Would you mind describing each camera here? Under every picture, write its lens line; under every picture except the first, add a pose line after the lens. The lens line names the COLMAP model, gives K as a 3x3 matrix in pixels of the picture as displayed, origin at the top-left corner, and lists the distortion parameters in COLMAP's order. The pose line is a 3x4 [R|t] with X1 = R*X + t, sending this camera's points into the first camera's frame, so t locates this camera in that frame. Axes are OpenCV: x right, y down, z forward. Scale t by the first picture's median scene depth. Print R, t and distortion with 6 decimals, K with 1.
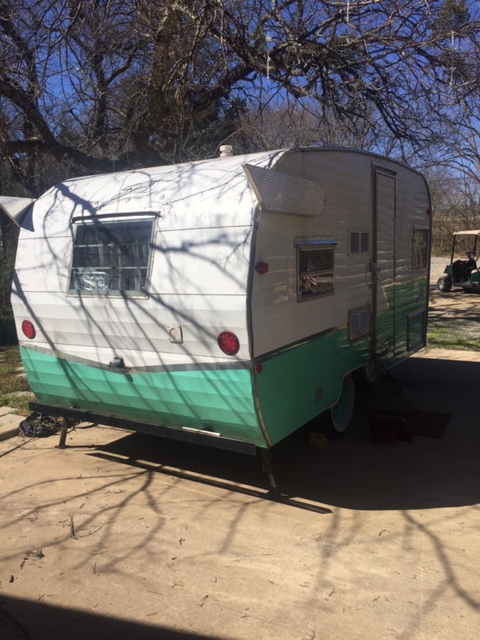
lens RADIAL K [[552.5, 0, 238.3], [0, 552.5, 318.1], [0, 0, 1]] dist [0.088230, 0.000642]
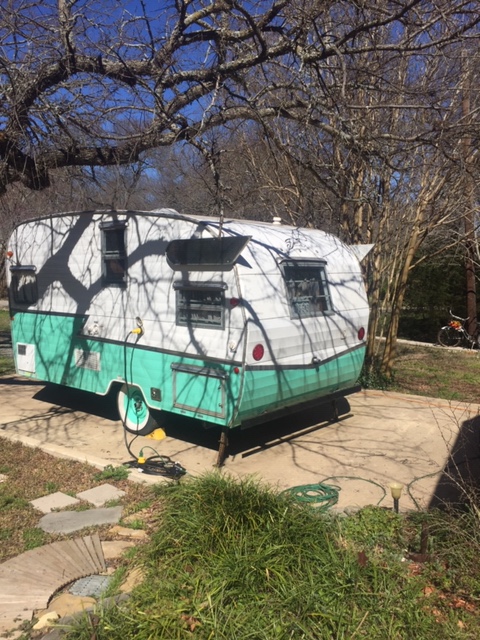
lens RADIAL K [[552.5, 0, 238.1], [0, 552.5, 321.5], [0, 0, 1]] dist [0.088230, 0.000642]
pose [[0.149661, -0.059378, 0.986953, -1.685436], [0.114558, 0.992514, 0.042341, -0.107348], [-0.982078, 0.106727, 0.155343, 0.960941]]
